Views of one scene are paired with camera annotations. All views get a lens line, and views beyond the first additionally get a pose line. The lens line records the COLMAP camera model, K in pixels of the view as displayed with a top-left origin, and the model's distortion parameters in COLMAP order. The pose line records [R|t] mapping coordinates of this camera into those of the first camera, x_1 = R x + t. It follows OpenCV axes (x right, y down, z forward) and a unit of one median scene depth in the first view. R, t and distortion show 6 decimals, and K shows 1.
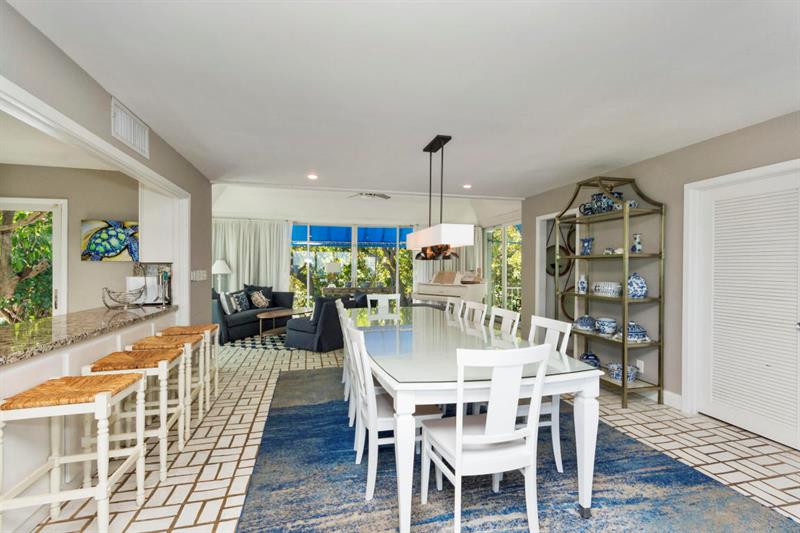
lens RADIAL K [[379.6, 0, 396.4], [0, 379.6, 268.1], [0, 0, 1]] dist [0.004936, -0.000125]
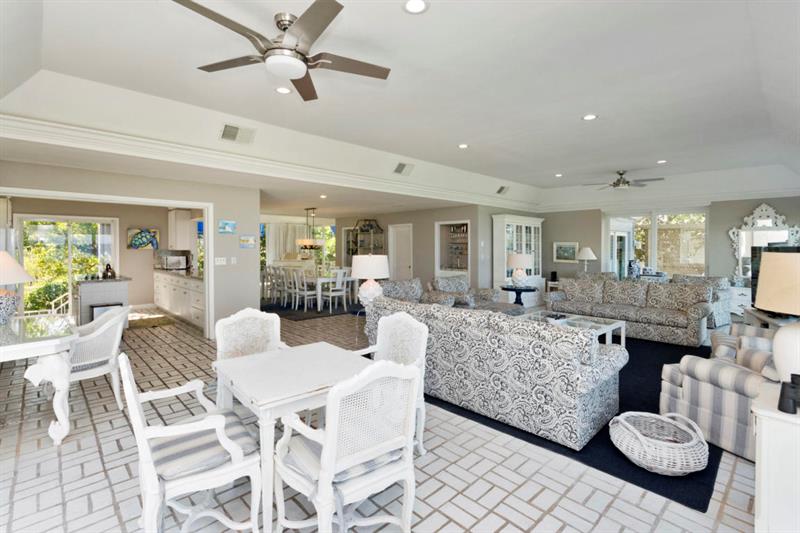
lens RADIAL K [[379.6, 0, 404.8], [0, 379.6, 260.9], [0, 0, 1]] dist [0.004936, -0.000125]
pose [[0.860317, -0.014629, 0.509549, -0.585871], [-0.002904, 0.999431, 0.033597, -0.027300], [-0.509751, -0.030384, 0.859785, -1.432753]]
